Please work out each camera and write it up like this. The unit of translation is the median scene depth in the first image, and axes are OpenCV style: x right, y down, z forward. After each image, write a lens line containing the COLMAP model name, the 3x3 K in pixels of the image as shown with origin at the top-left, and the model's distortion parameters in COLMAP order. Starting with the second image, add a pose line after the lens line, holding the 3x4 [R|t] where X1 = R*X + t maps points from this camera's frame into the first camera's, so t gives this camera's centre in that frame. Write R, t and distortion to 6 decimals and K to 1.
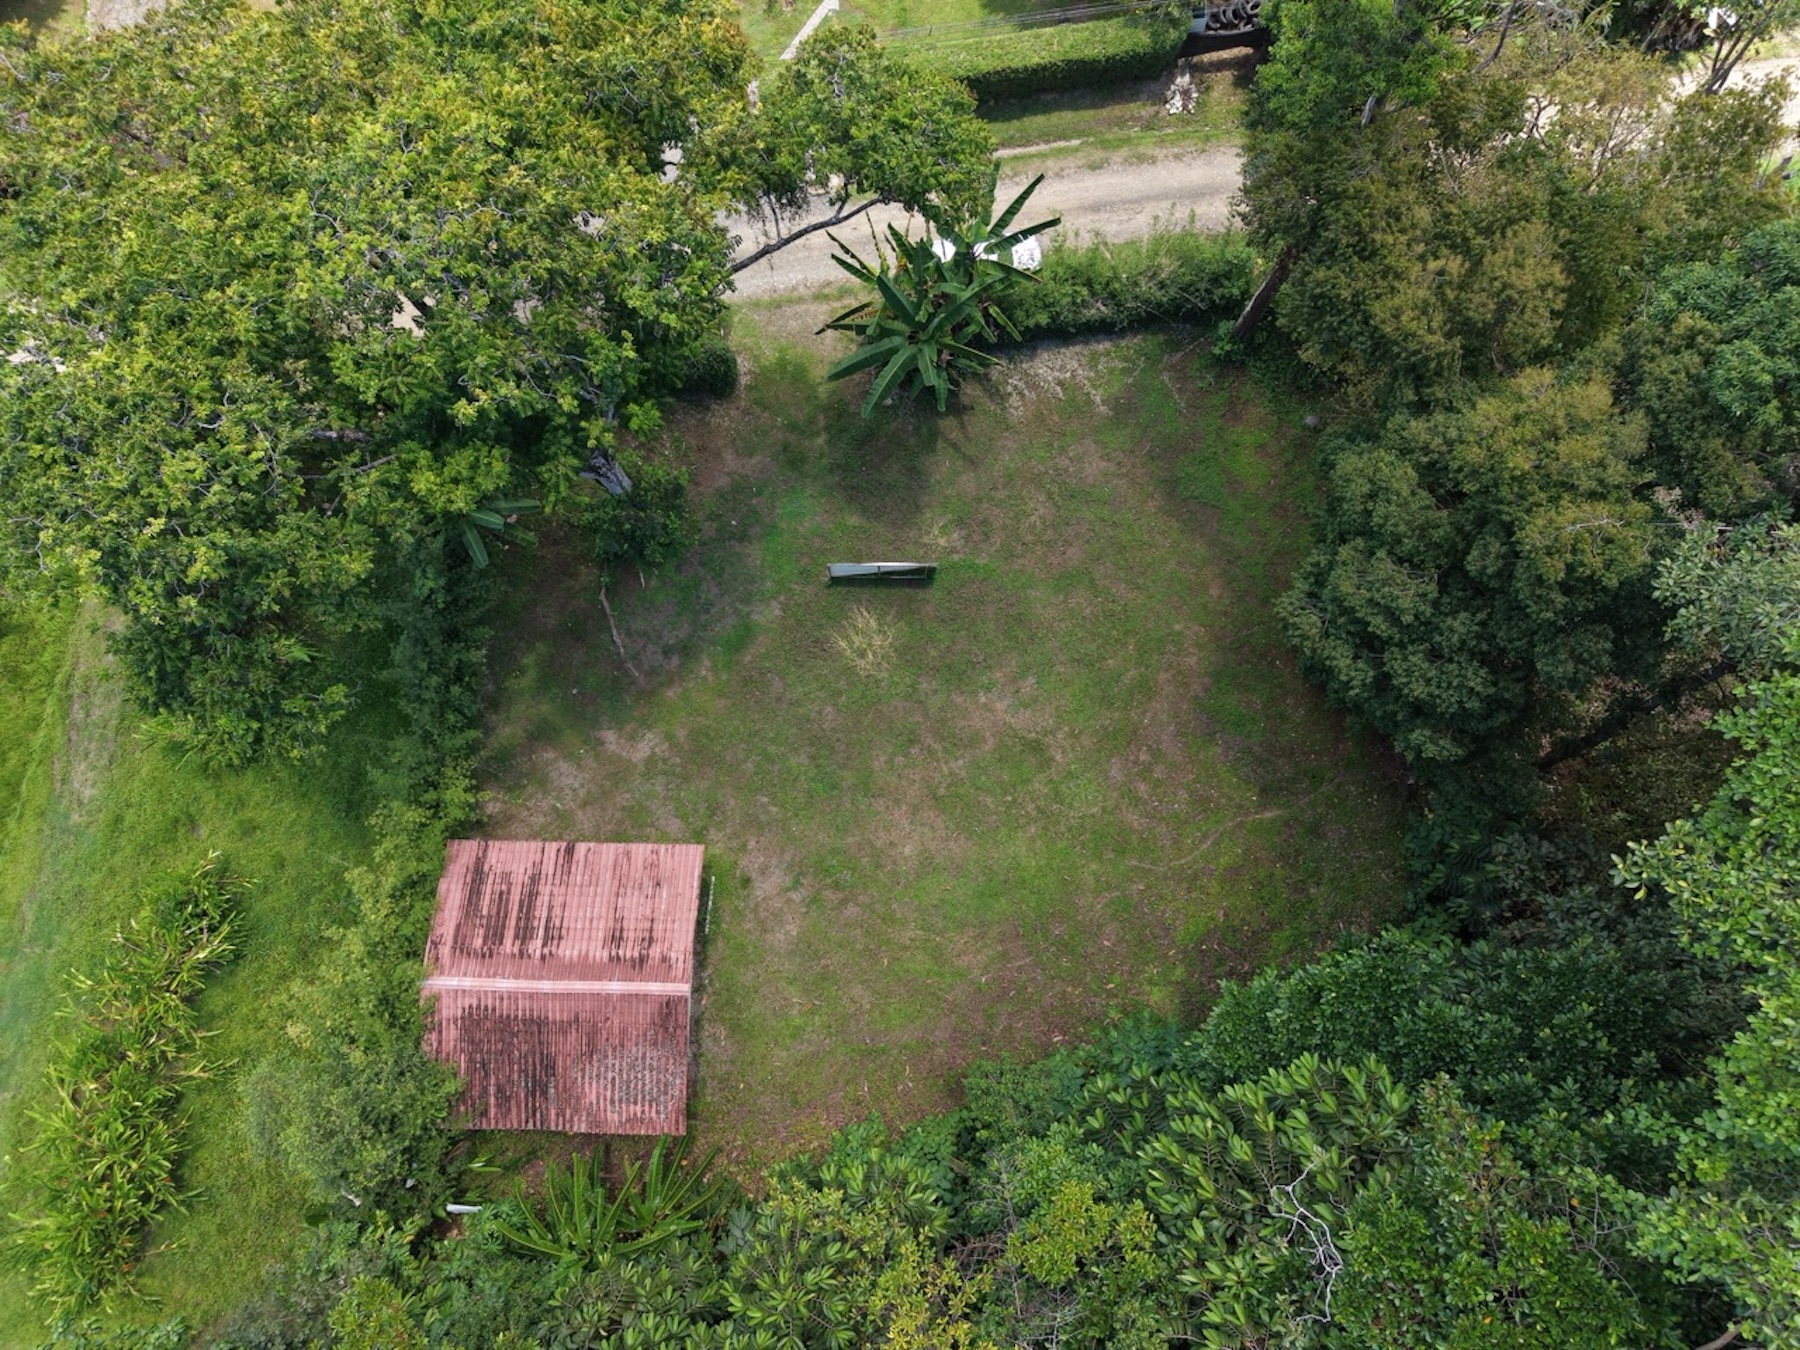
lens RADIAL K [[1209.4, 0, 899.2], [0, 1209.4, 679.9], [0, 0, 1]] dist [0.007584, -0.000913]
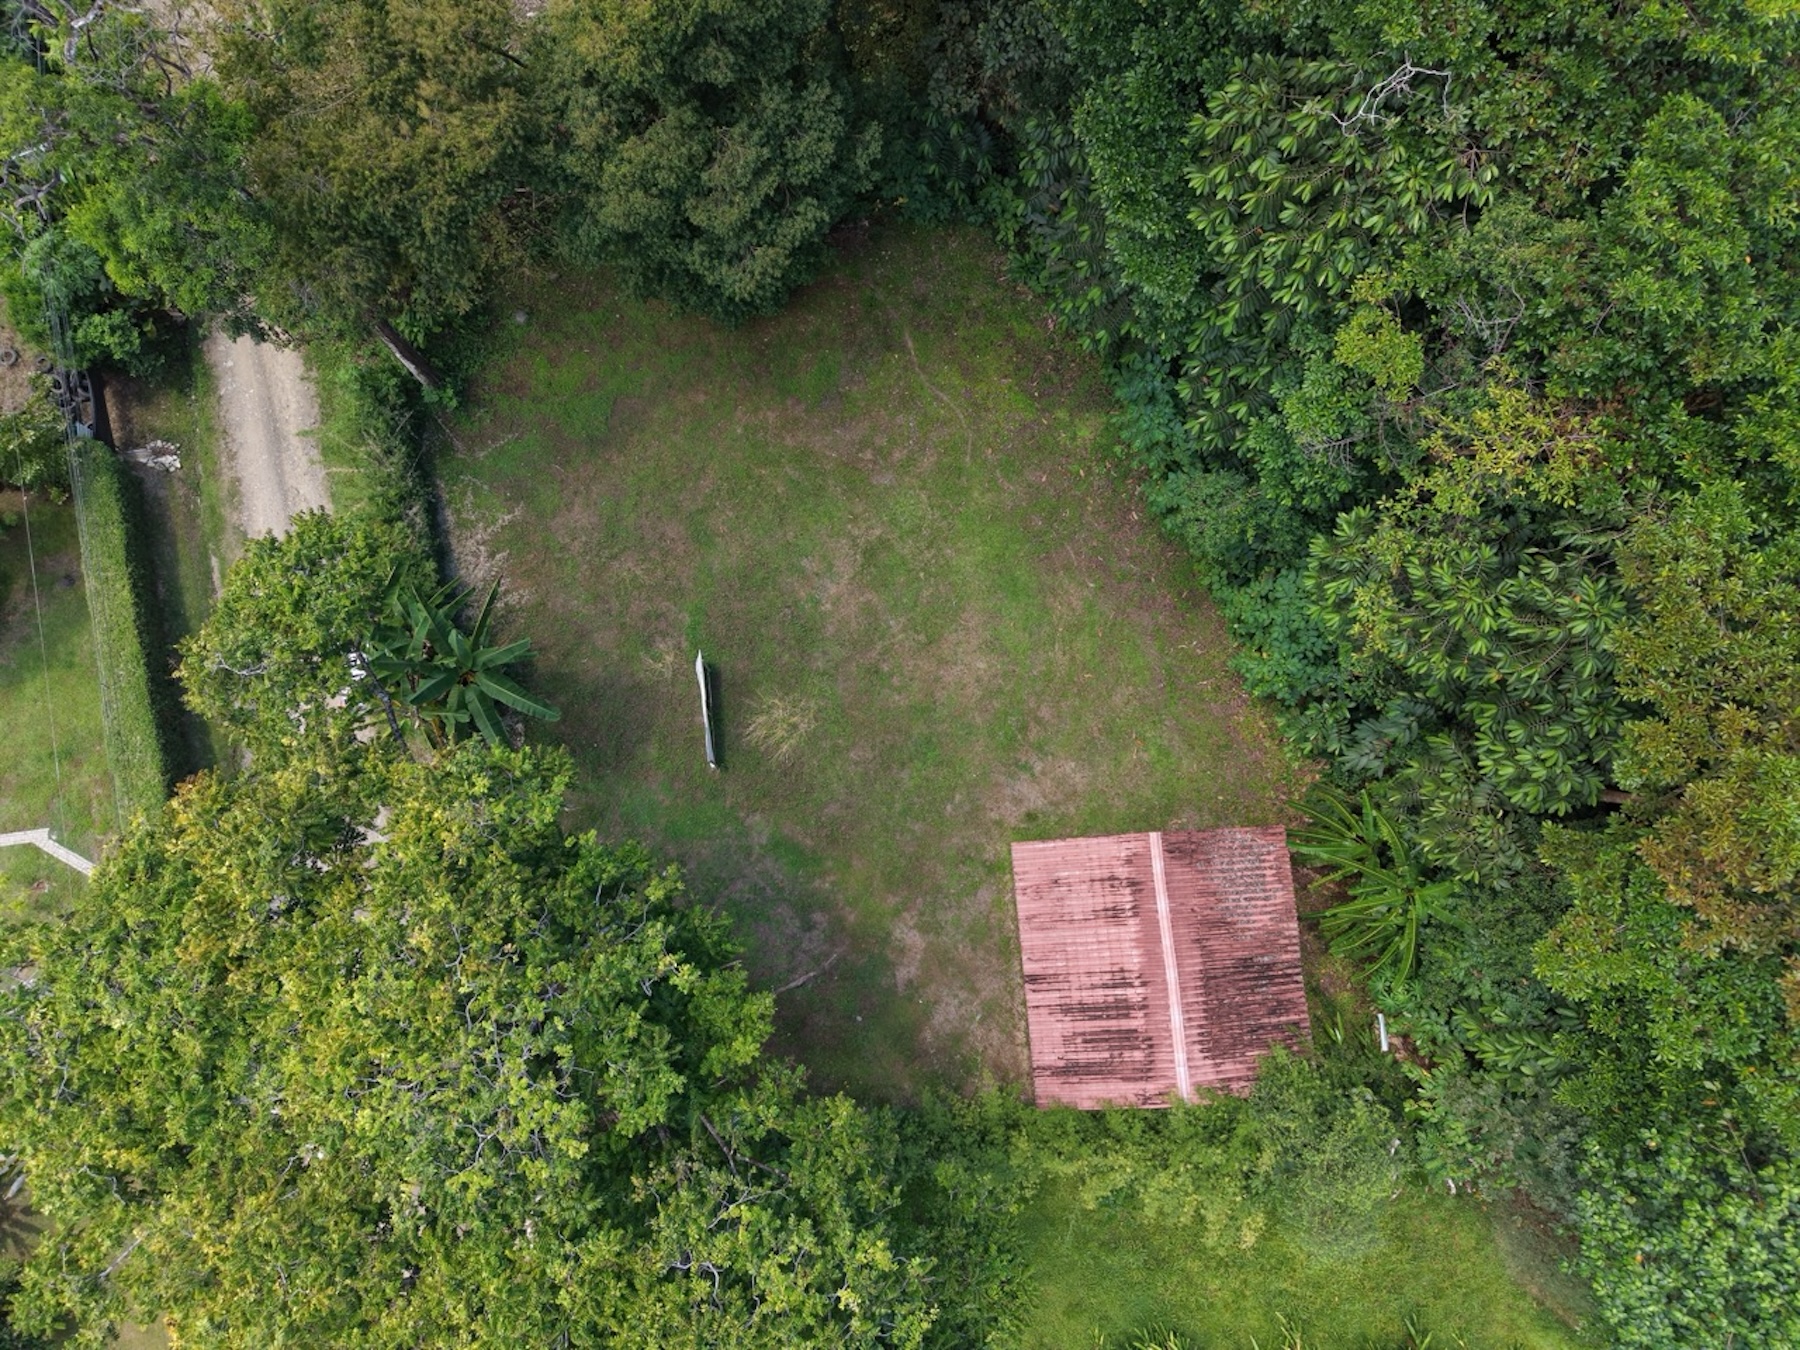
lens RADIAL K [[1207.2, 0, 900.9], [0, 1207.2, 679.8], [0, 0, 1]] dist [0.031132, -0.040038]
pose [[-0.100715, -0.978287, 0.181139, -0.207351], [0.977567, -0.063453, 0.200842, -0.150344], [-0.184987, 0.197303, 0.962731, 0.025086]]
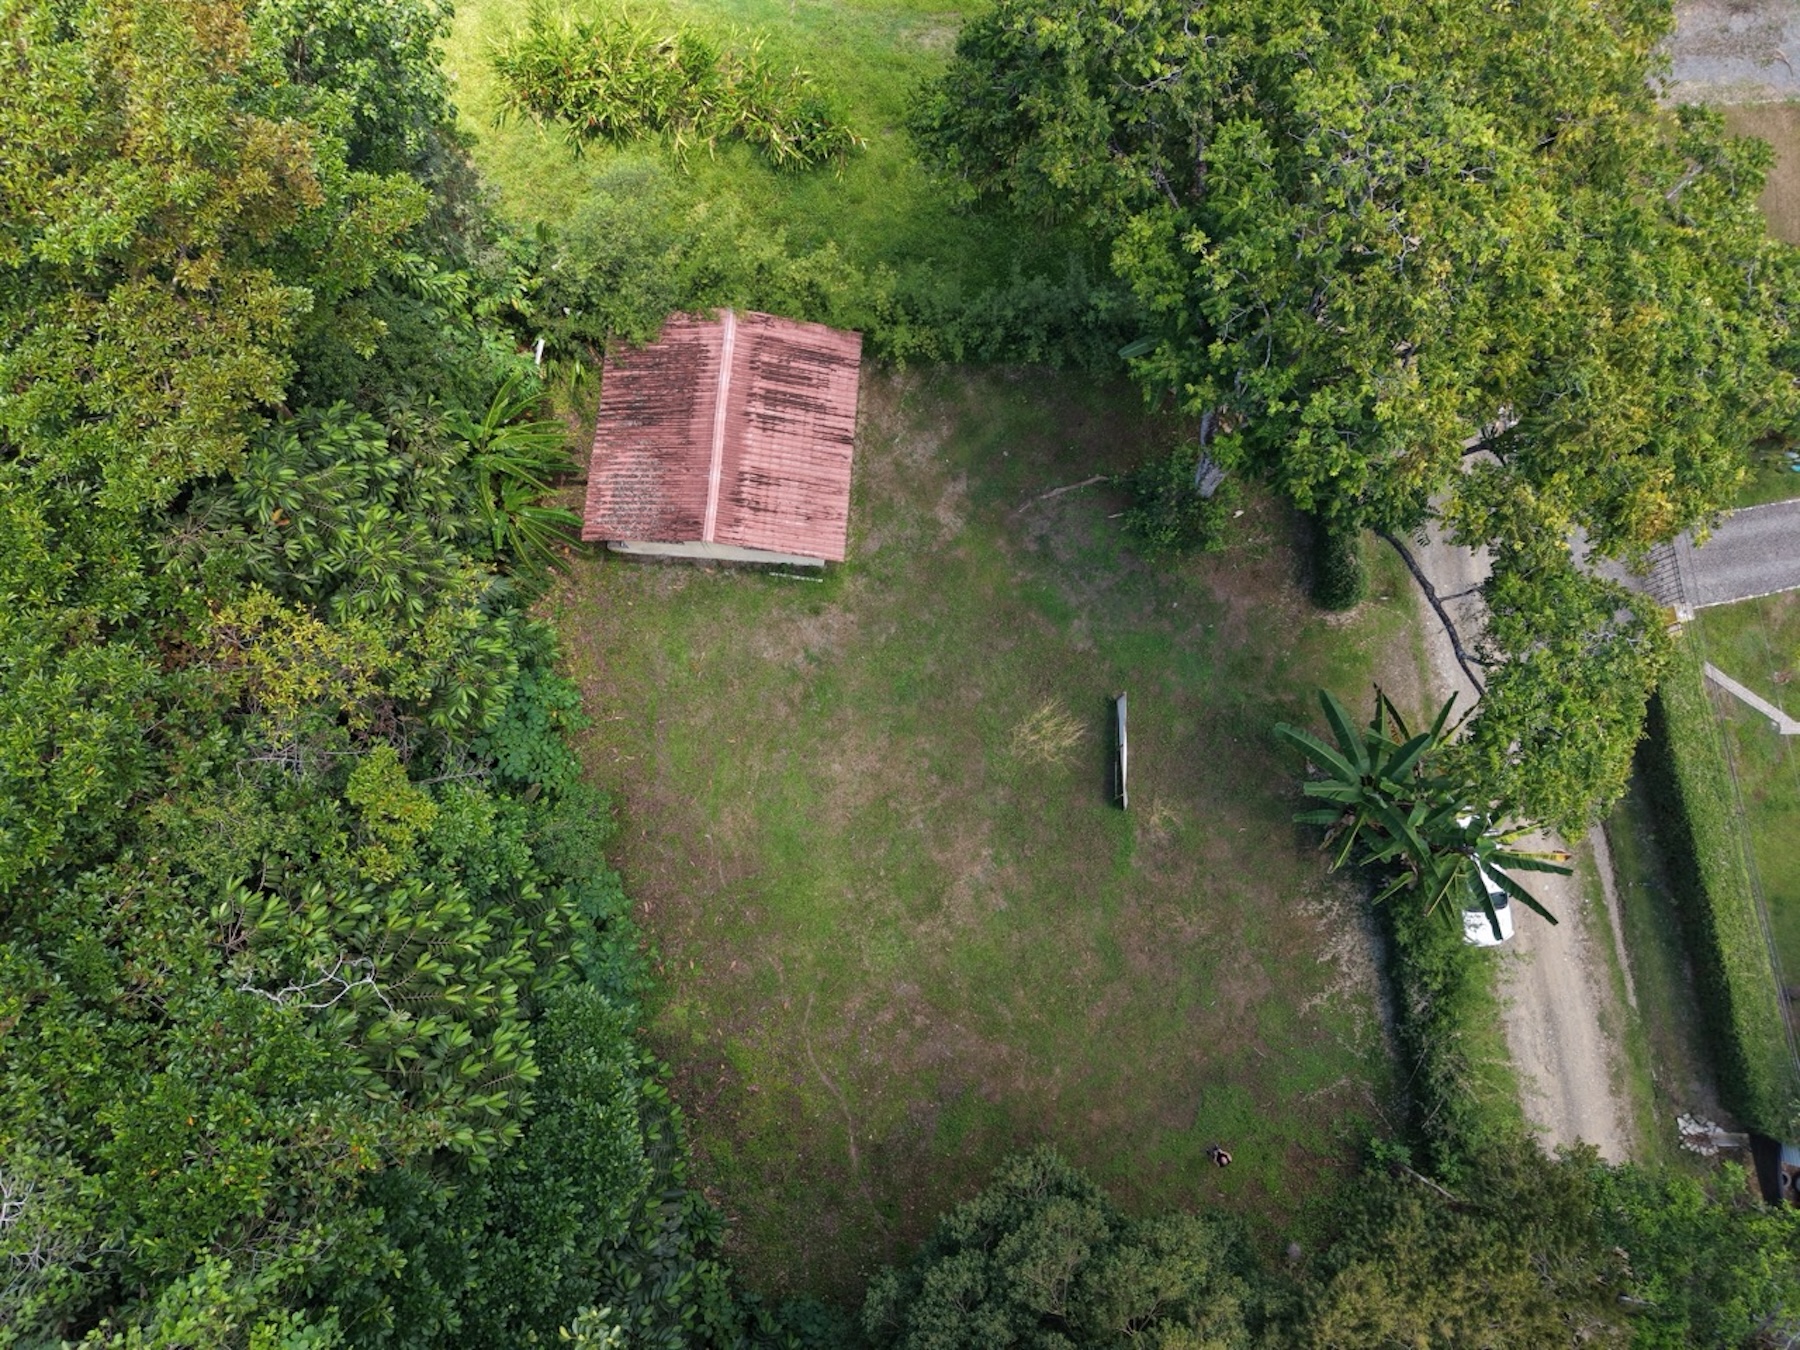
lens RADIAL K [[1200.8, 0, 900.0], [0, 1200.8, 675.0], [0, 0, 1]] dist [0.048934, -0.062094]
pose [[-0.049064, 0.981025, -0.187571, 0.130947], [-0.981531, -0.012592, 0.190889, -0.113955], [0.184905, 0.193472, 0.963524, 0.028493]]
